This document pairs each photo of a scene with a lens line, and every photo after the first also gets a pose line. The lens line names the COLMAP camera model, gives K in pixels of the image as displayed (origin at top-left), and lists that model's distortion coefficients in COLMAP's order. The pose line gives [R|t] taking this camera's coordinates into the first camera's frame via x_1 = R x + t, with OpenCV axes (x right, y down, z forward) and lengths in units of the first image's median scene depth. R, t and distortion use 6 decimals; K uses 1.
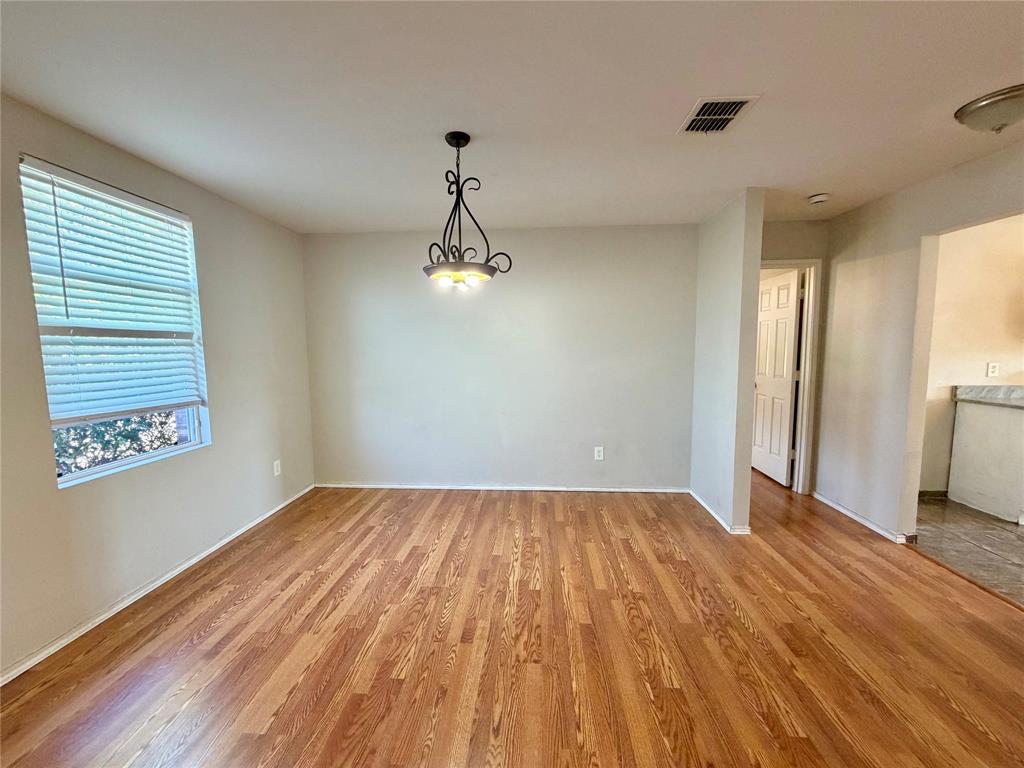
lens RADIAL K [[411.1, 0, 512.0], [0, 411.1, 384.0], [0, 0, 1]] dist [0.000027, -0.000043]
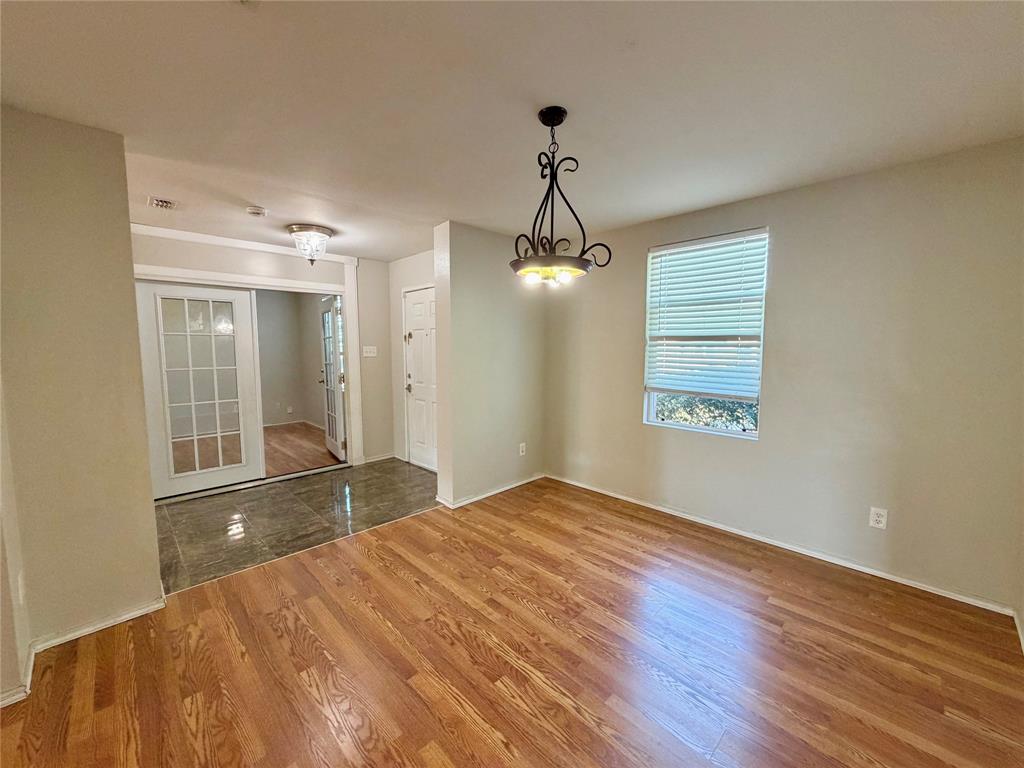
lens RADIAL K [[416.5, 0, 512.0], [0, 416.5, 384.0], [0, 0, 1]] dist [0.008922, -0.000089]
pose [[-0.676282, 0.075731, -0.732739, 0.613922], [-0.061944, 0.985332, 0.159008, -0.165988], [0.734033, 0.152923, -0.661672, 1.587626]]
